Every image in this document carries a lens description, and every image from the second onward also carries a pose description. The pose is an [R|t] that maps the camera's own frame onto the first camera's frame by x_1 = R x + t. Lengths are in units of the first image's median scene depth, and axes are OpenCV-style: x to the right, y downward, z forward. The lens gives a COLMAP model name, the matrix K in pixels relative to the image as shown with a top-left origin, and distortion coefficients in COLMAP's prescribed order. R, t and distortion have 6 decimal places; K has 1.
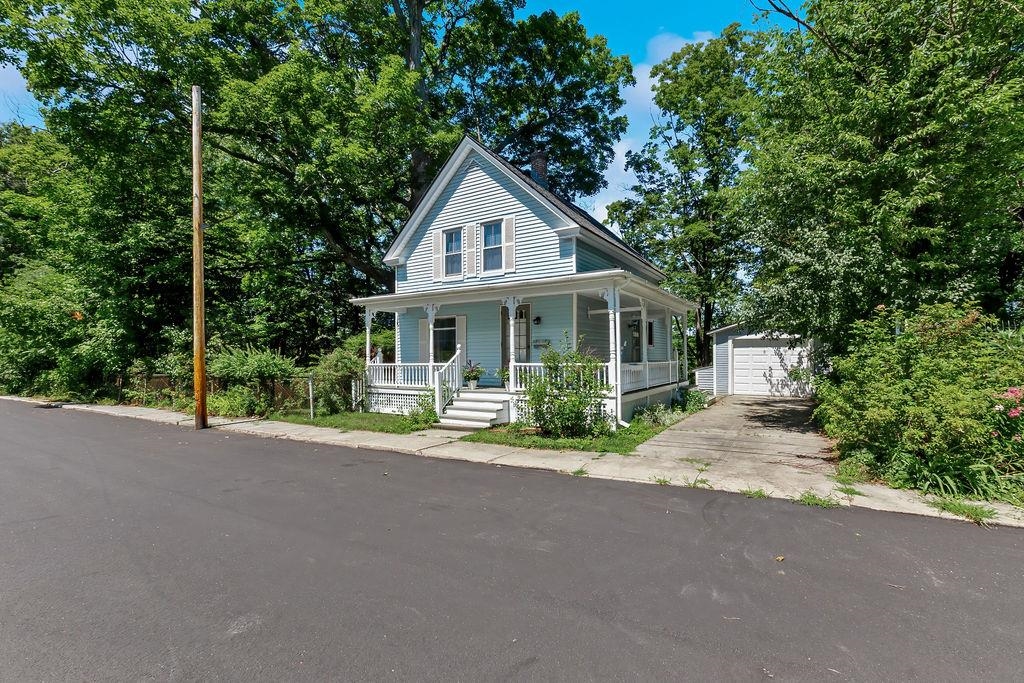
lens RADIAL K [[448.5, 0, 476.2], [0, 448.5, 362.1], [0, 0, 1]] dist [0.004737, -0.002682]
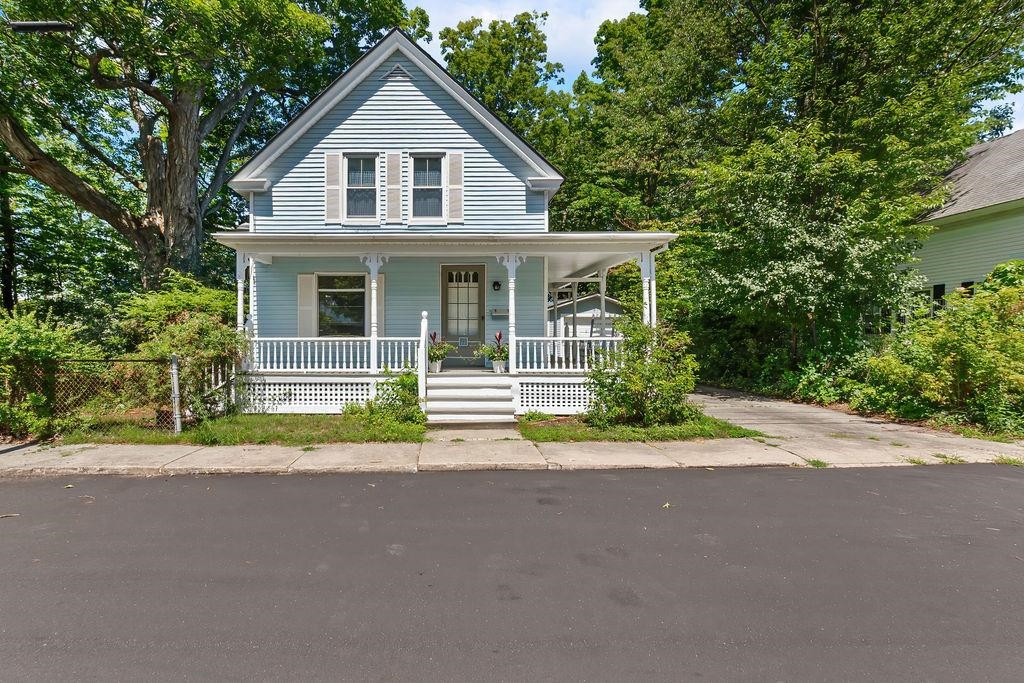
lens RADIAL K [[490.3, 0, 502.6], [0, 490.3, 340.5], [0, 0, 1]] dist [0.003499, 0.000235]
pose [[0.845737, 0.000128, 0.533601, -0.299310], [-0.002546, 0.999990, 0.003795, 0.003378], [-0.533594, -0.004568, 0.845728, 0.215193]]
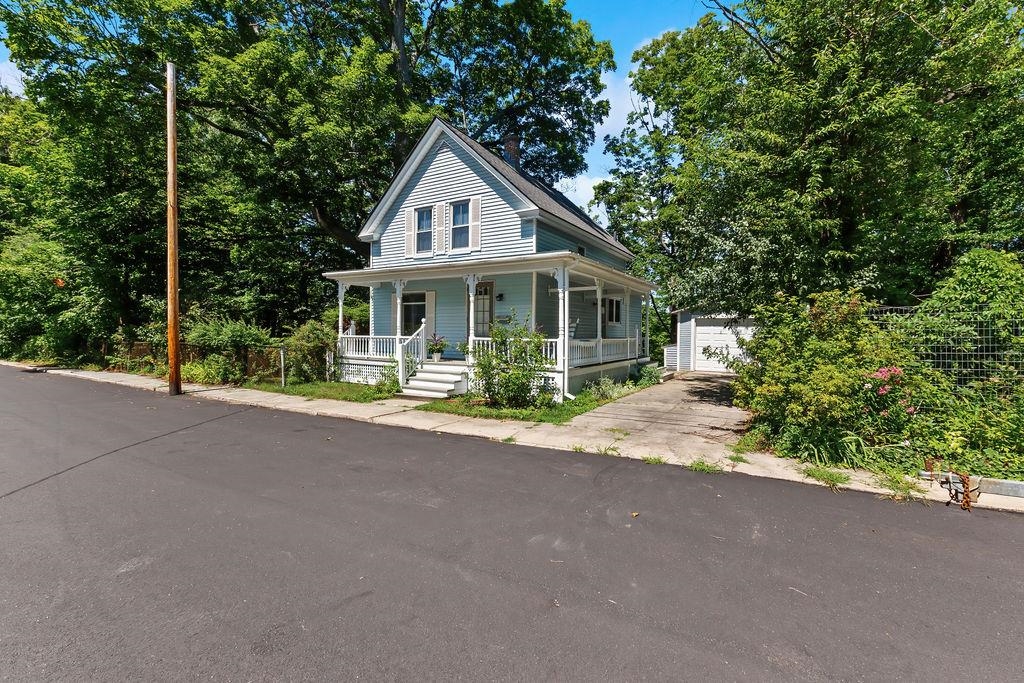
lens RADIAL K [[448.5, 0, 520.3], [0, 448.5, 344.0], [0, 0, 1]] dist [0.004737, -0.002682]
pose [[0.999654, 0.018191, 0.019009, 0.159248], [-0.018545, 0.999654, 0.018636, -0.003675], [-0.018664, -0.018982, 0.999646, -0.051641]]
